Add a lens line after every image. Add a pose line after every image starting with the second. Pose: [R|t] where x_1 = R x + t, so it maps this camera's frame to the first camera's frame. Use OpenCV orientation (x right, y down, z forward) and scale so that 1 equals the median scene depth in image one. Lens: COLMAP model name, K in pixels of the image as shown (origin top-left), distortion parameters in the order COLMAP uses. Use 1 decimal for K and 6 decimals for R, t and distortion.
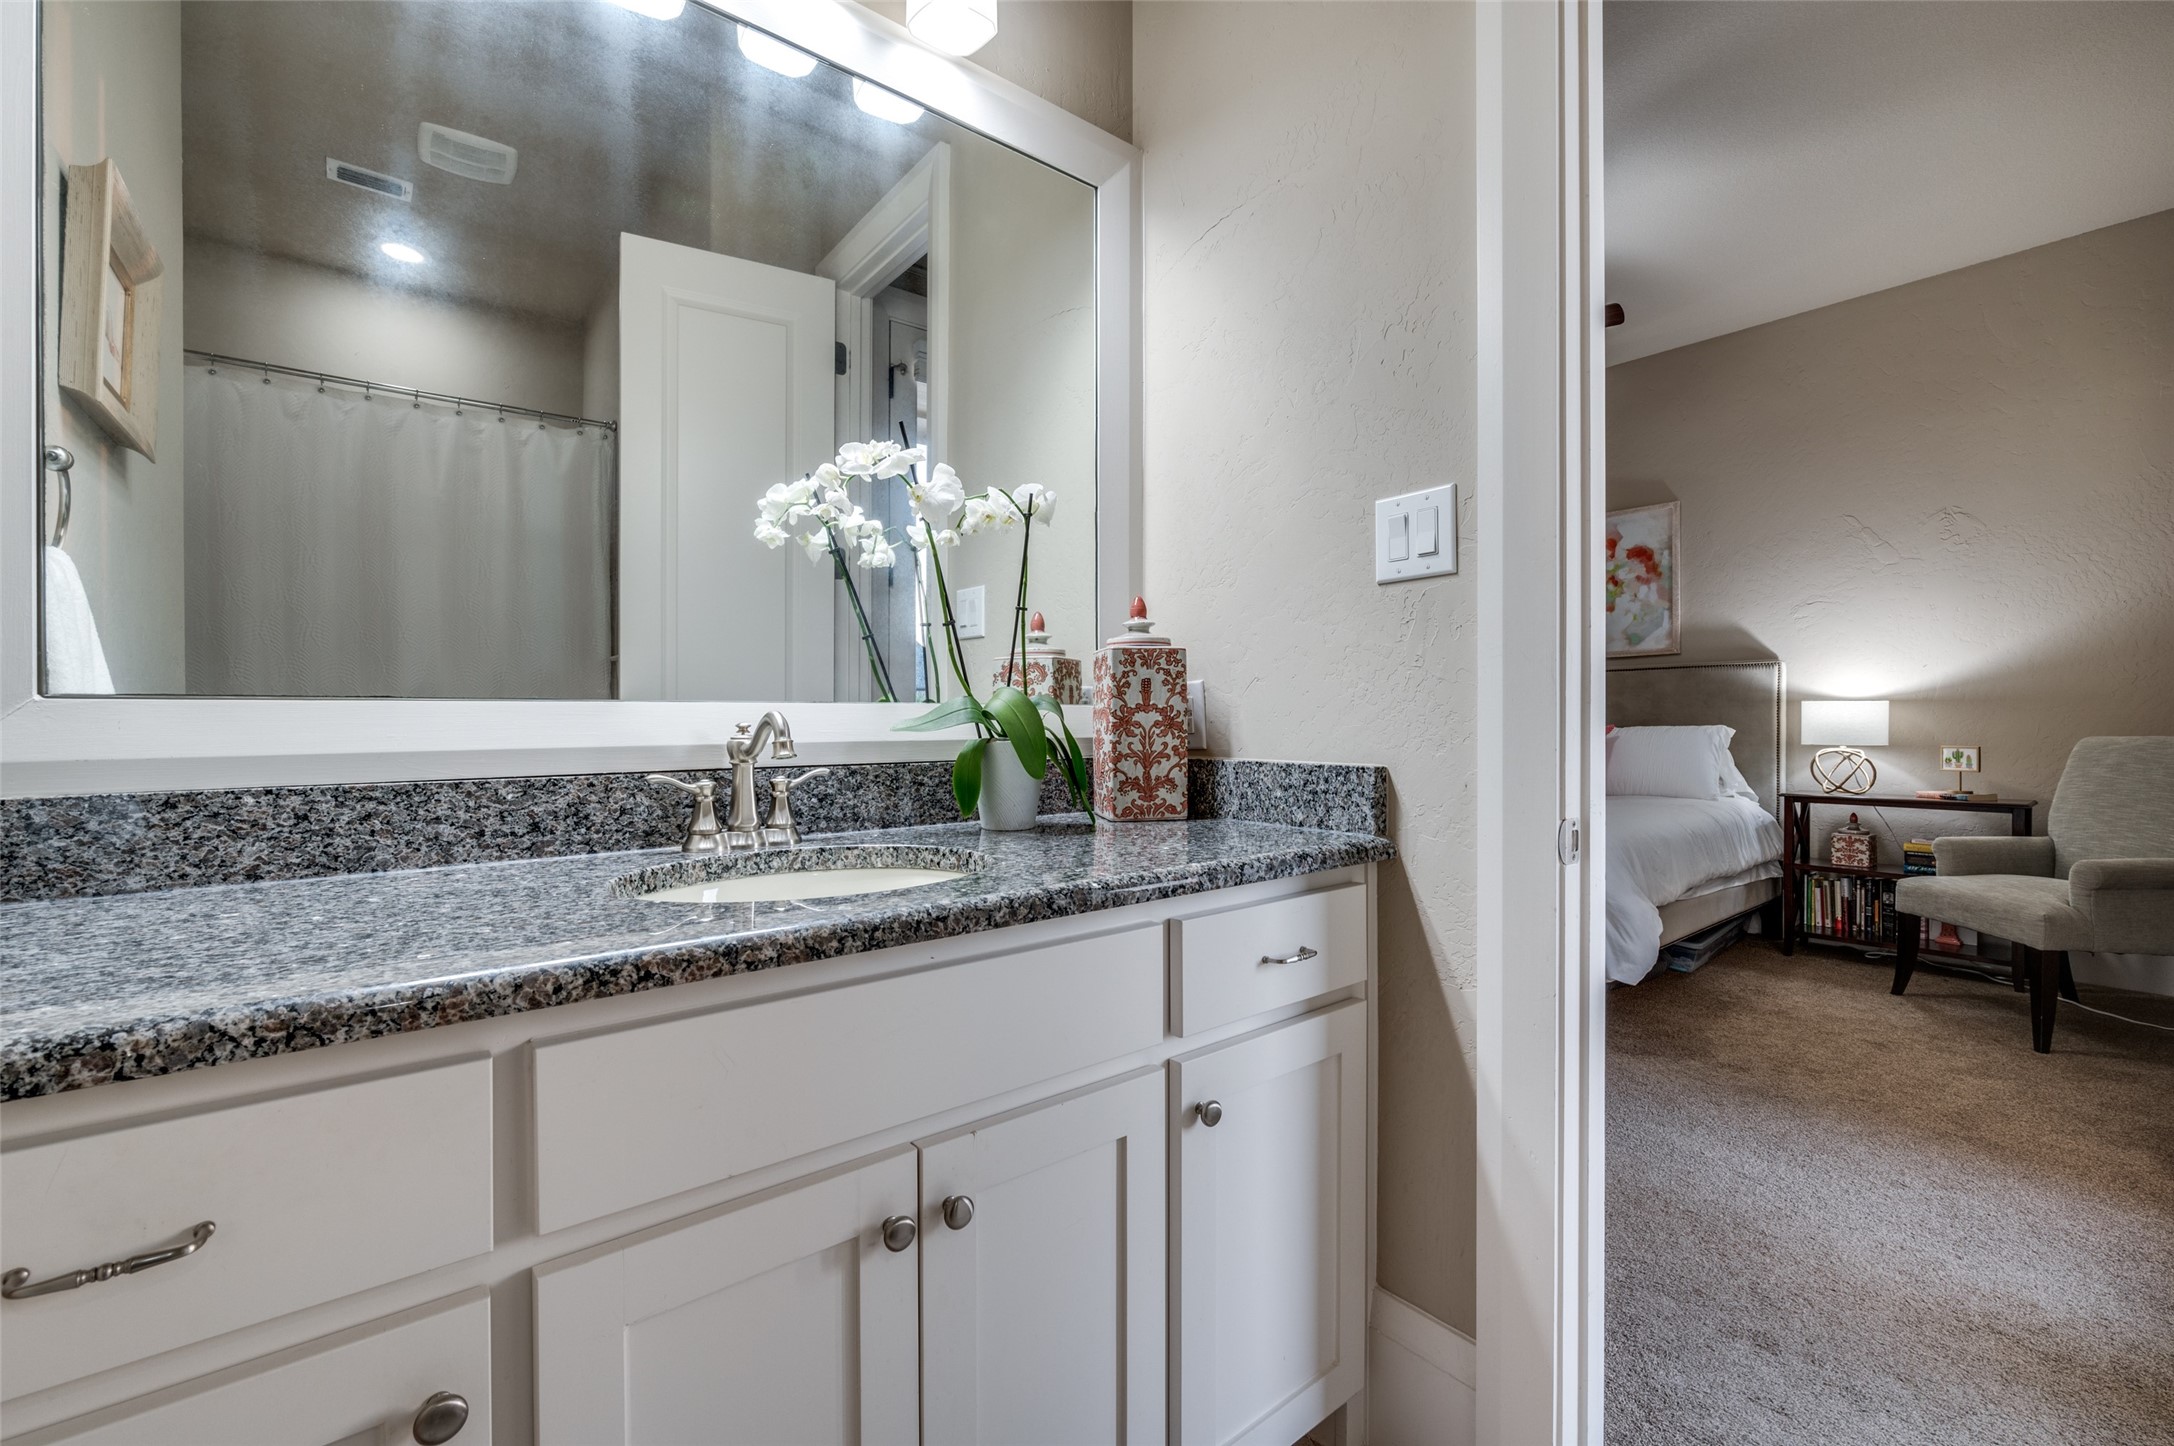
lens RADIAL K [[884.9, 0, 1082.9], [0, 884.9, 718.6], [0, 0, 1]] dist [0.002320, 0.000084]
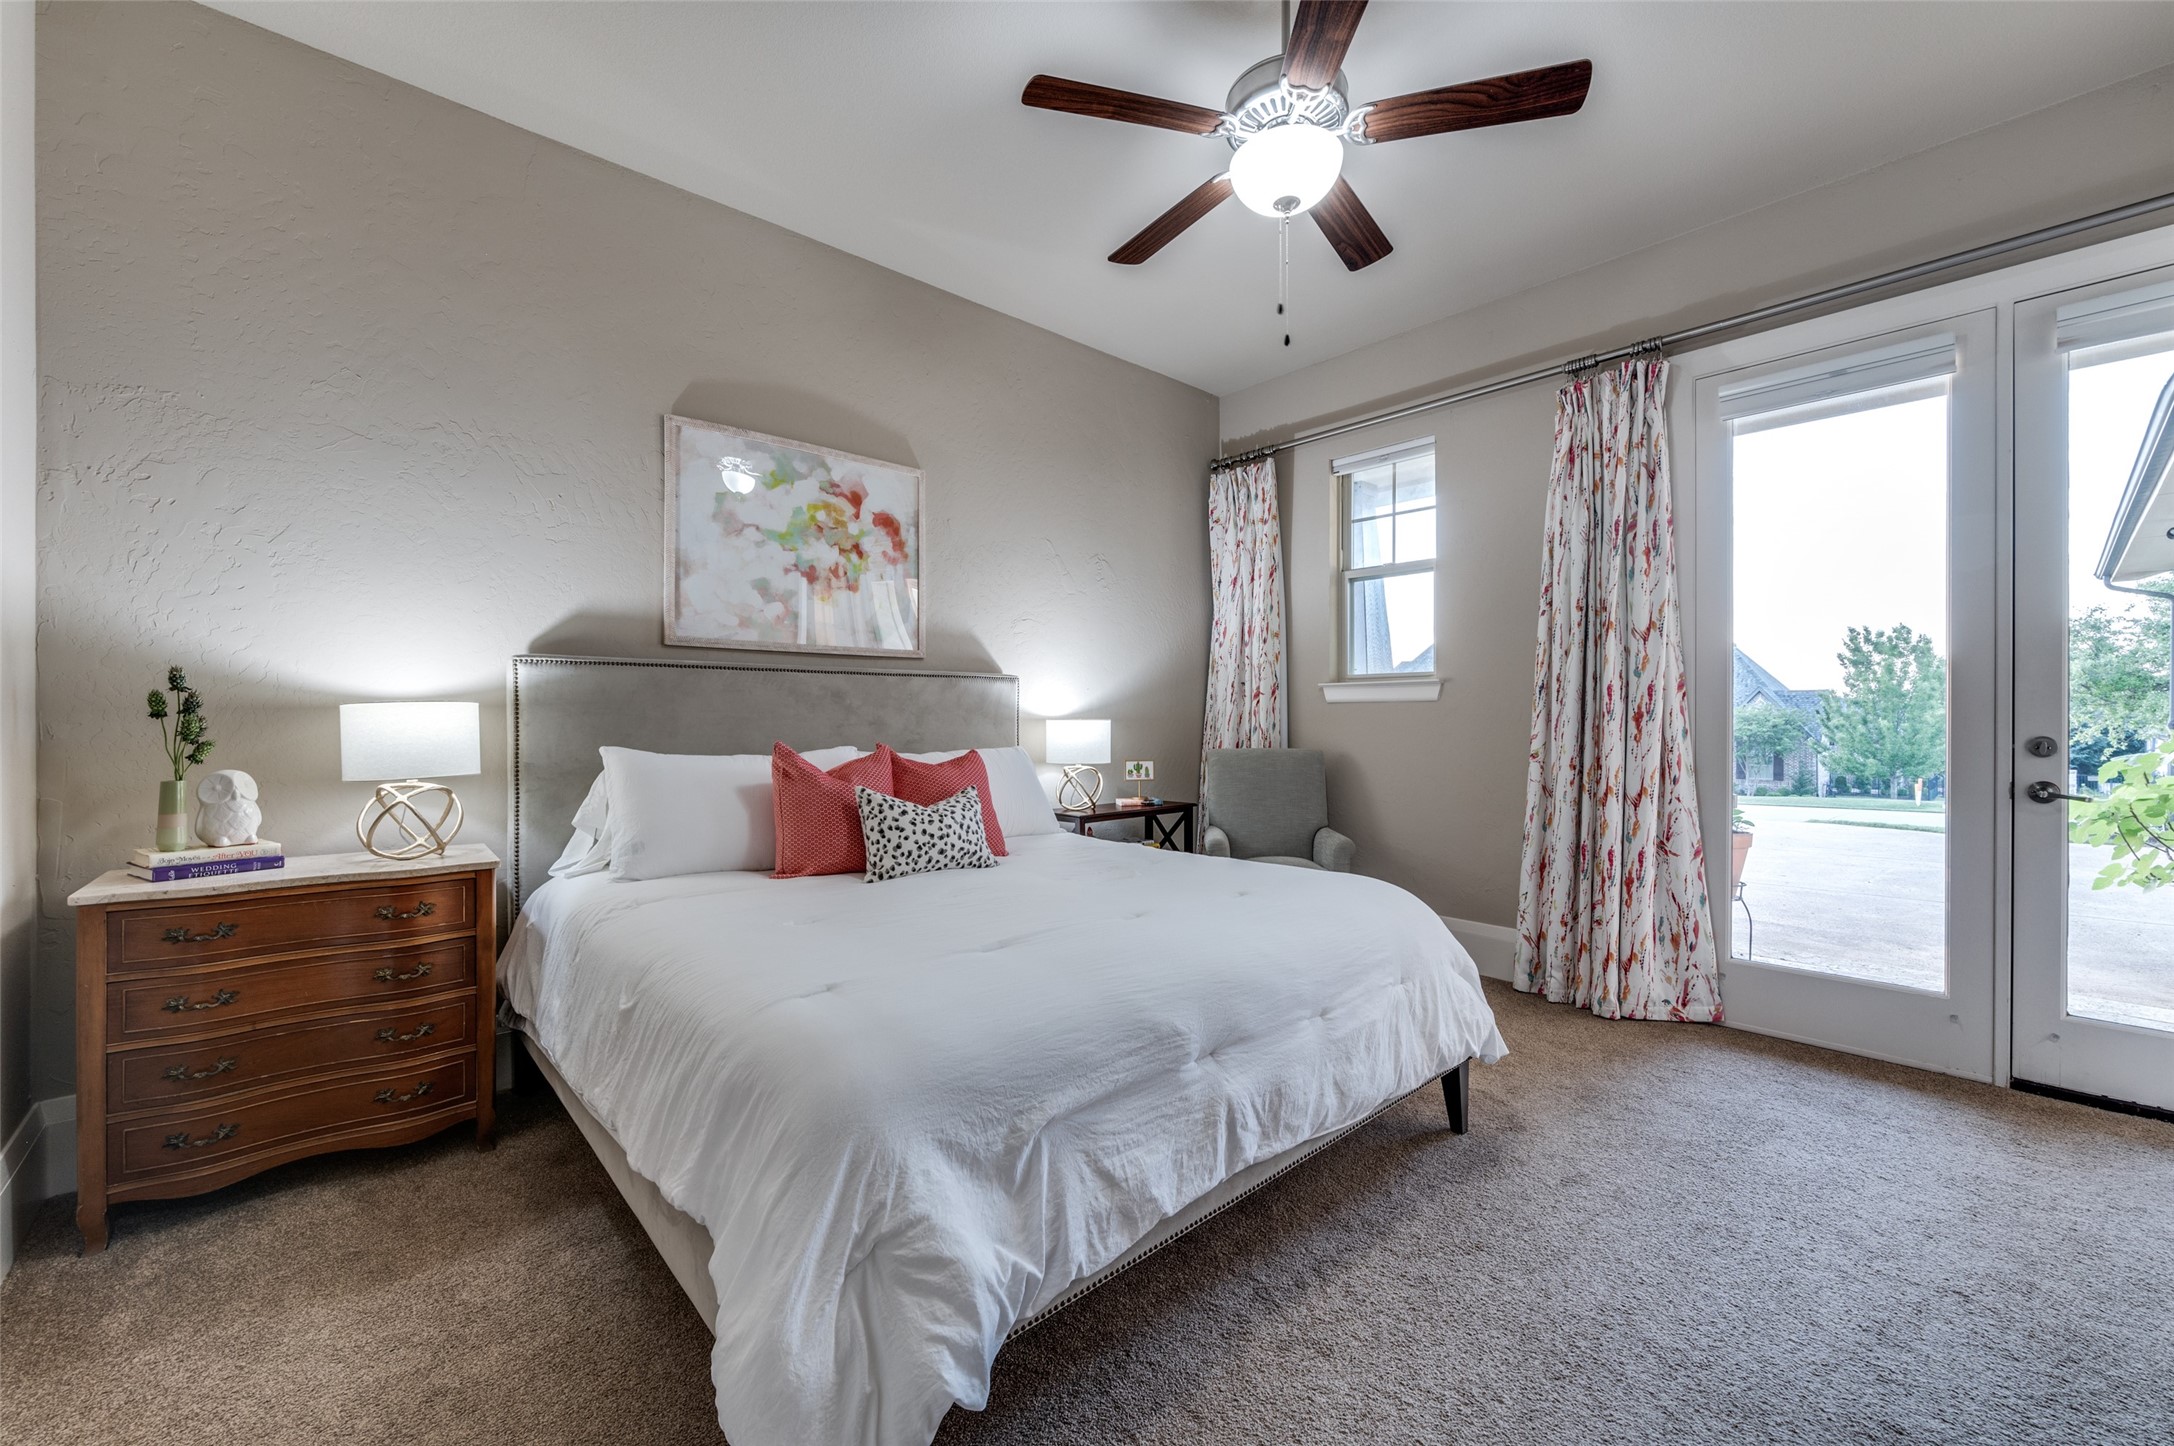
lens RADIAL K [[884.9, 0, 1084.5], [0, 884.9, 721.4], [0, 0, 1]] dist [0.002320, 0.000084]
pose [[-0.058080, -0.003829, 0.998305, -0.144013], [0.000334, 0.999993, 0.003855, -0.019012], [-0.998312, 0.000558, -0.058079, 0.895744]]
